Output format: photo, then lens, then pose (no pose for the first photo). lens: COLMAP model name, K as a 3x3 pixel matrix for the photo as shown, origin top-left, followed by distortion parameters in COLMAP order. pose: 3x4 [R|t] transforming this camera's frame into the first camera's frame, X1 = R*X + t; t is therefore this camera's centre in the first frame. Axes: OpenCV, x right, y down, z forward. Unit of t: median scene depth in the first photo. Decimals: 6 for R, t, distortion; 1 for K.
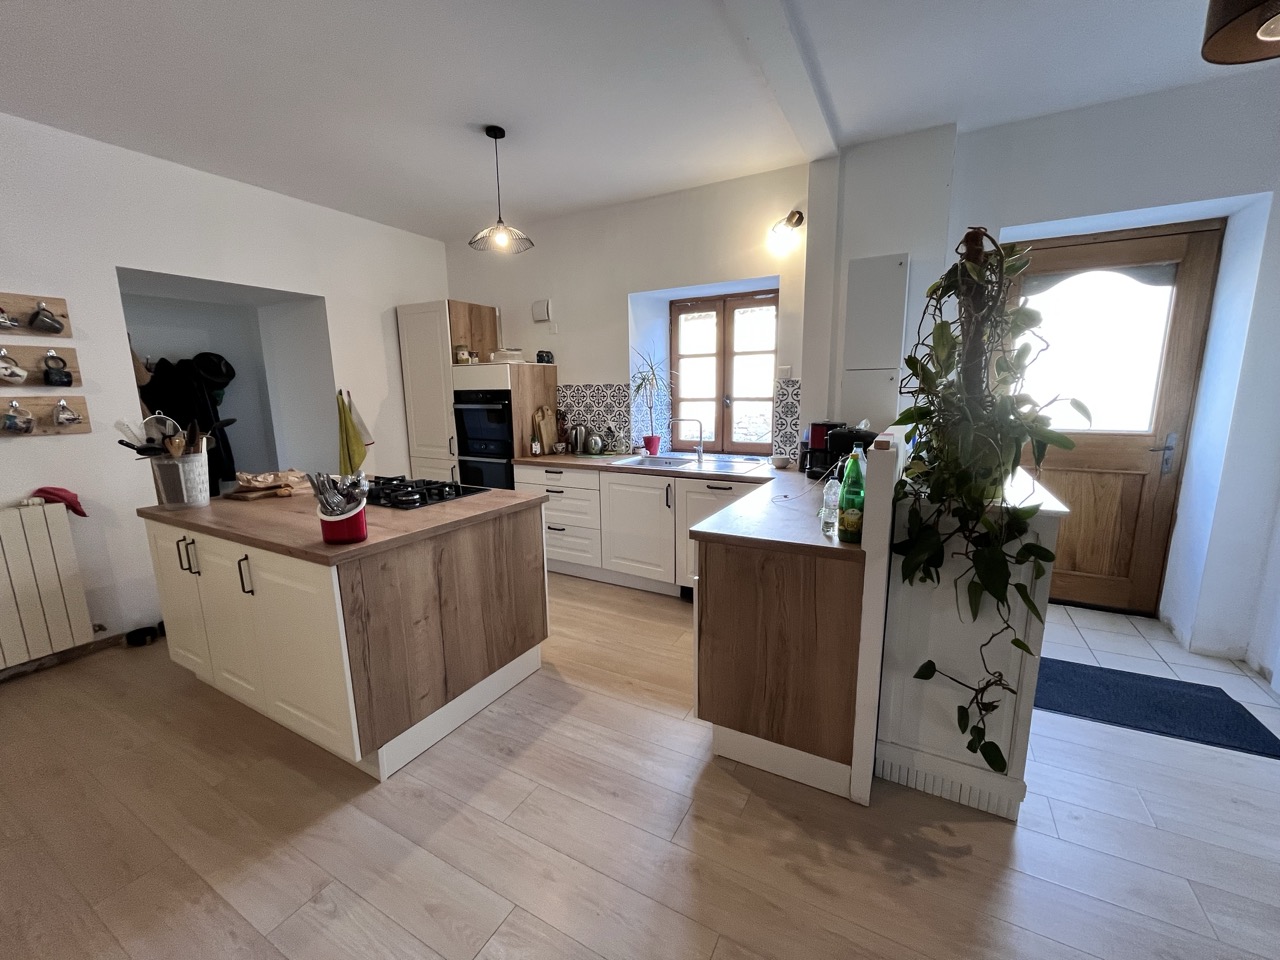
lens RADIAL K [[516.0, 0, 639.3], [0, 516.0, 481.9], [0, 0, 1]] dist [-0.003239, 0.000957]
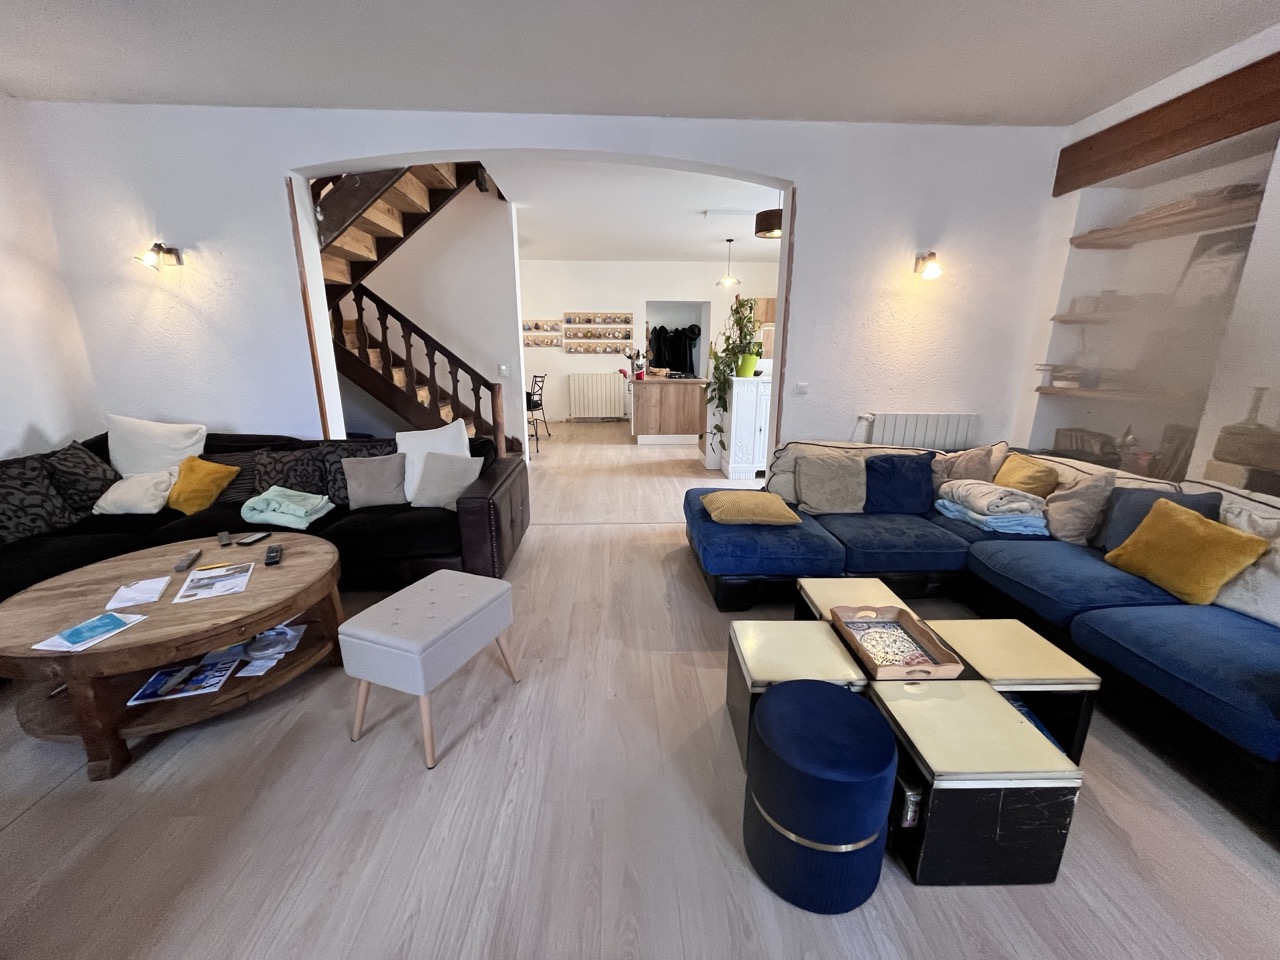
lens RADIAL K [[516.0, 0, 639.3], [0, 516.0, 481.9], [0, 0, 1]] dist [-0.003239, 0.000957]
pose [[0.527004, 0.232097, -0.817556, 2.280854], [-0.160355, 0.971863, 0.172537, 0.153997], [0.834597, 0.040172, 0.549394, -0.920051]]
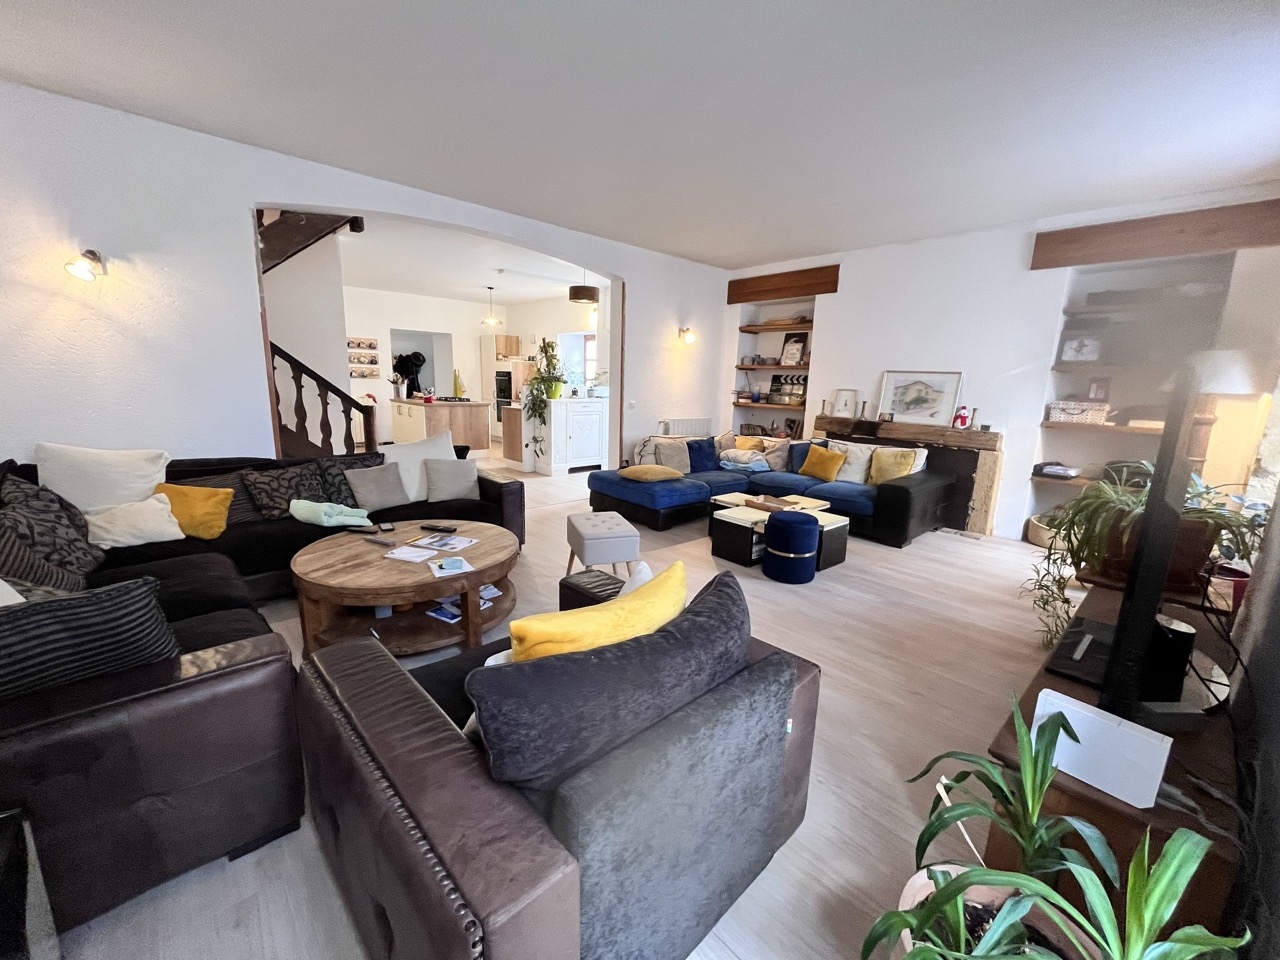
lens RADIAL K [[516.0, 0, 639.3], [0, 516.0, 481.9], [0, 0, 1]] dist [-0.003239, 0.000957]
pose [[0.947643, 0.103407, -0.302125, 1.994566], [-0.098373, 0.994639, 0.031878, 0.368725], [0.303801, -0.000488, 0.952735, -2.078125]]
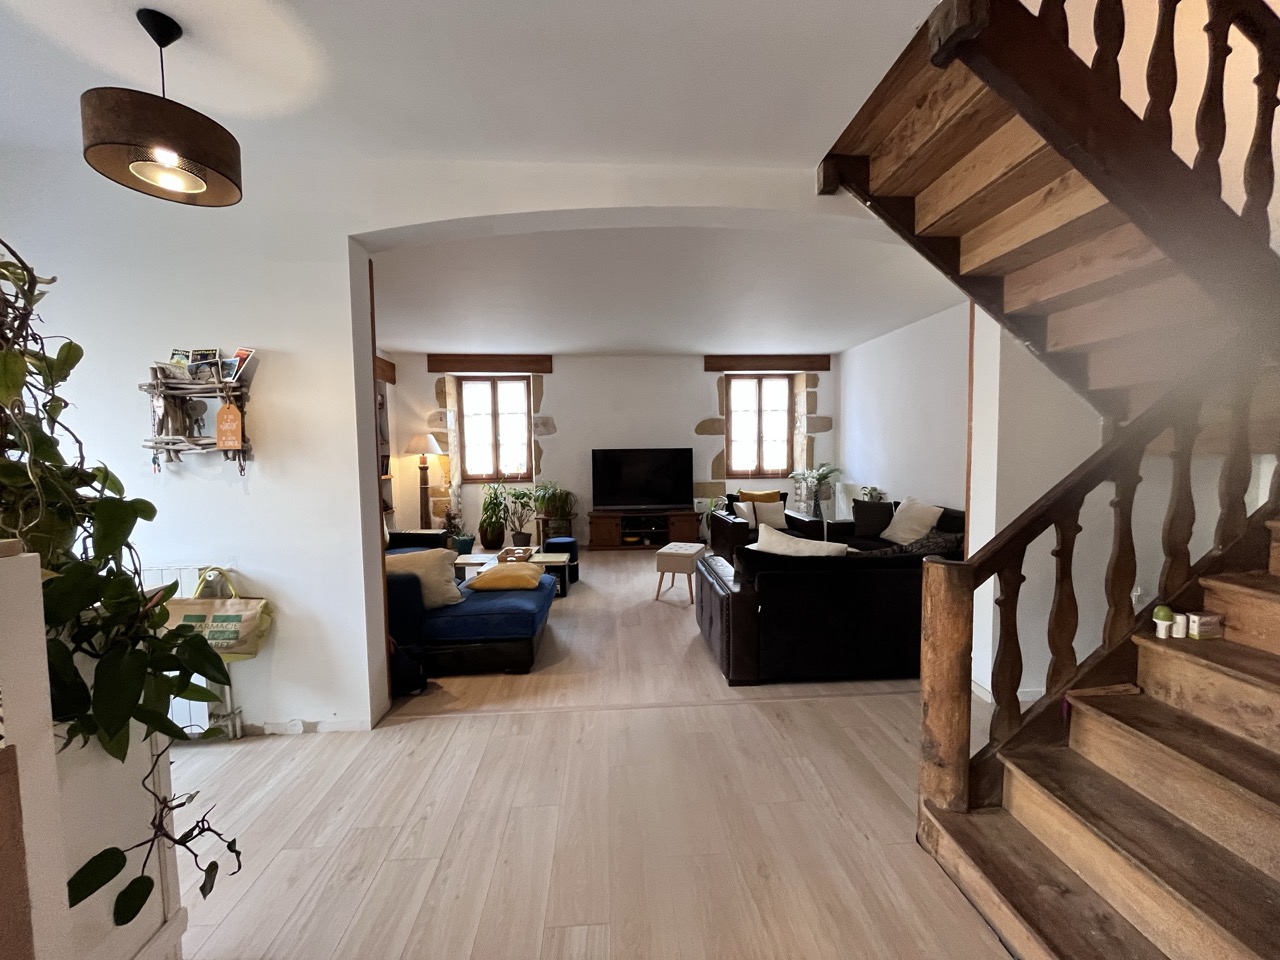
lens RADIAL K [[516.0, 0, 639.3], [0, 516.0, 481.9], [0, 0, 1]] dist [-0.003239, 0.000957]
pose [[-0.536484, -0.029449, 0.843396, -0.261536], [0.169121, 0.975365, 0.141635, -0.072561], [-0.826791, 0.218621, -0.518288, 0.479152]]
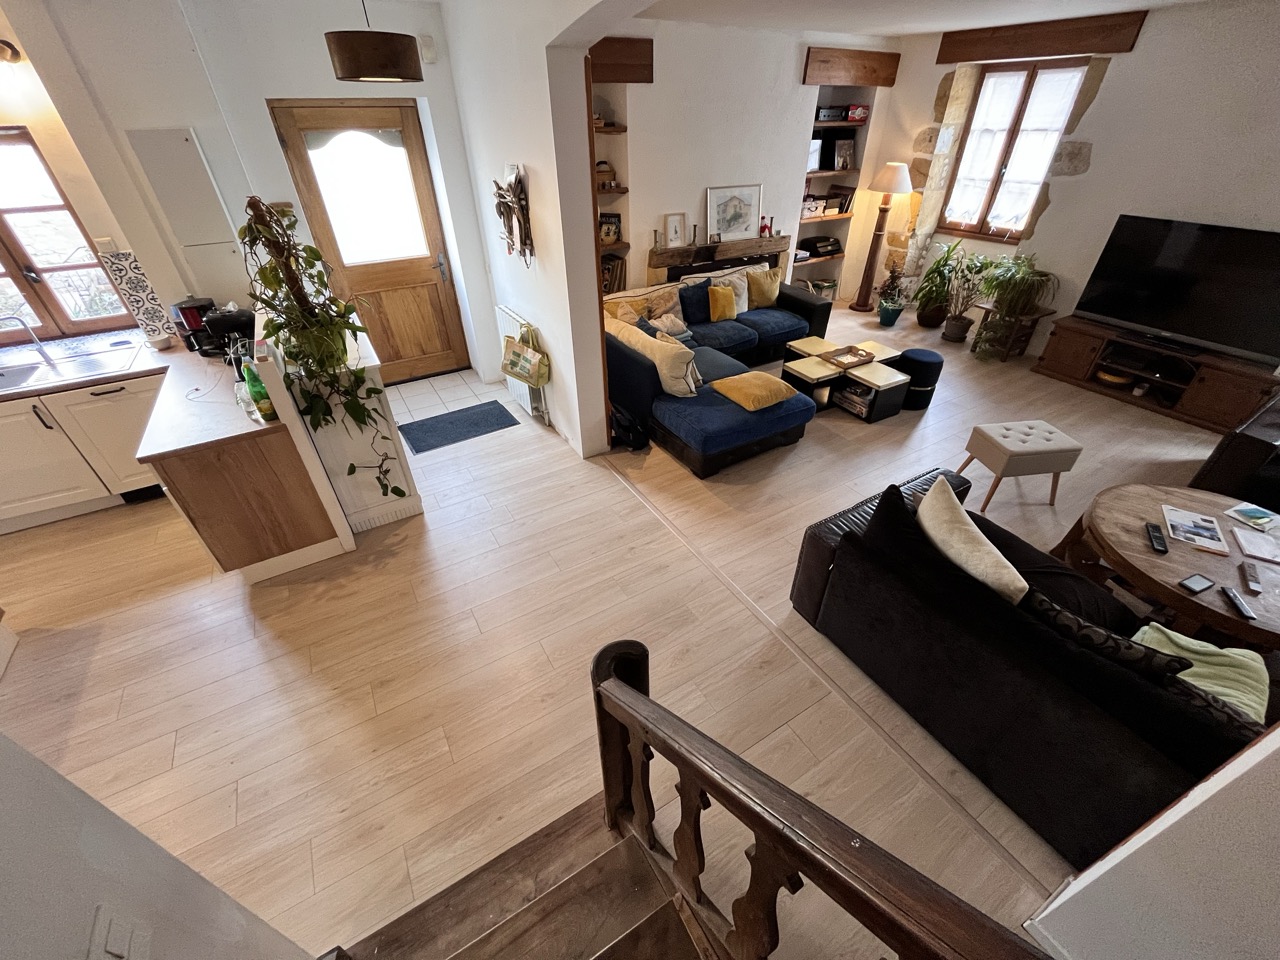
lens RADIAL K [[516.0, 0, 639.3], [0, 516.0, 481.9], [0, 0, 1]] dist [-0.003239, 0.000957]
pose [[0.500885, -0.496868, 0.708687, -0.169032], [0.155124, 0.857082, 0.491271, -0.233265], [-0.851499, -0.136135, 0.506376, -0.554289]]
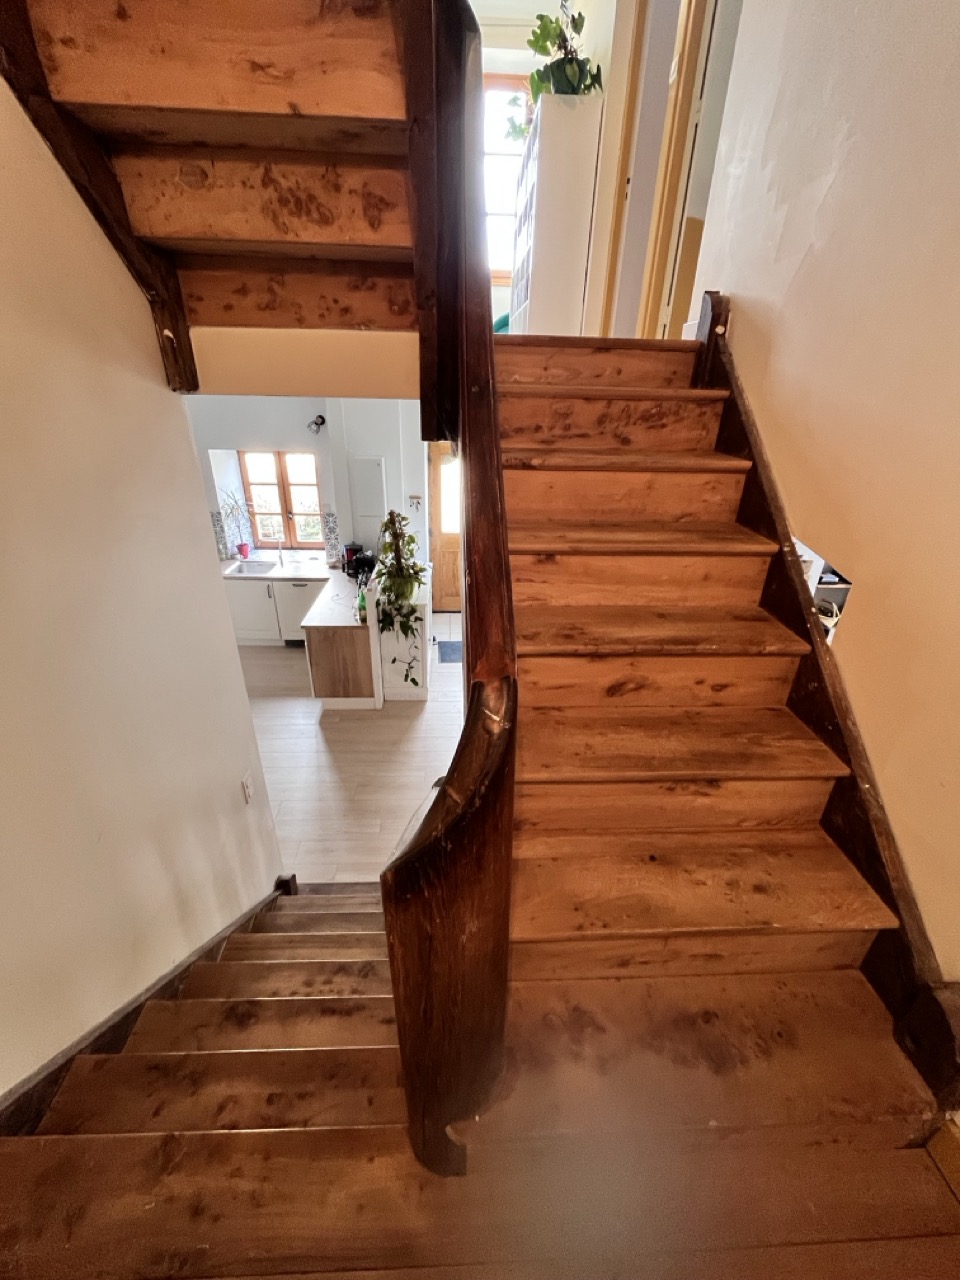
lens RADIAL K [[516.0, 0, 480.0], [0, 516.0, 640.0], [0, 0, 1]] dist [-0.003239, 0.000957]
pose [[0.852530, -0.198937, 0.483339, -0.302150], [0.054107, 0.953357, 0.296956, -0.425024], [-0.519870, -0.227012, 0.823529, -1.186733]]
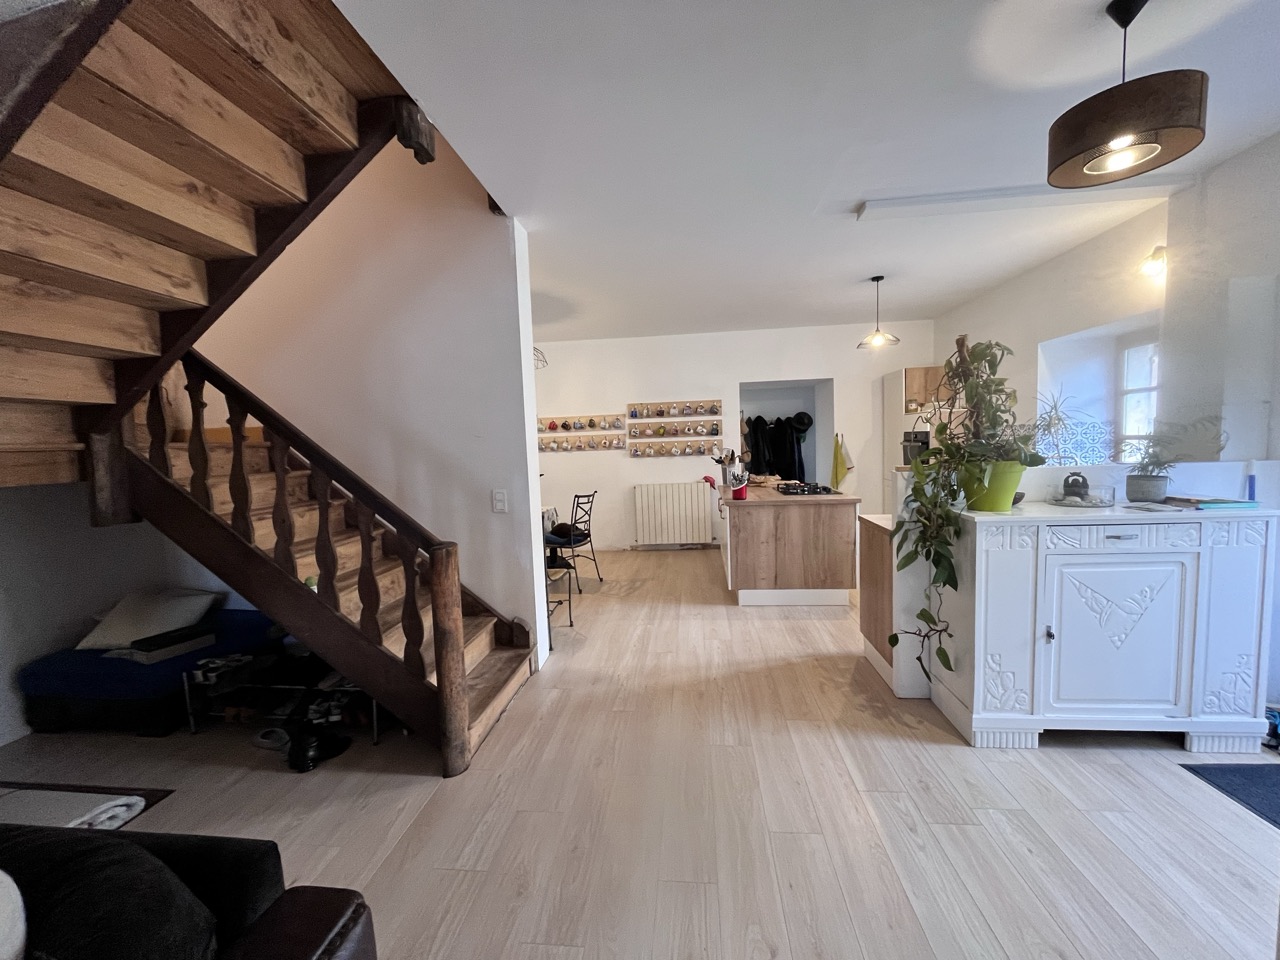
lens RADIAL K [[516.0, 0, 639.3], [0, 516.0, 481.9], [0, 0, 1]] dist [-0.003239, 0.000957]
pose [[0.389538, 0.071557, -0.918226, 1.185310], [-0.131684, 0.991061, 0.021369, 0.033342], [0.911548, 0.112592, 0.395479, -0.325503]]
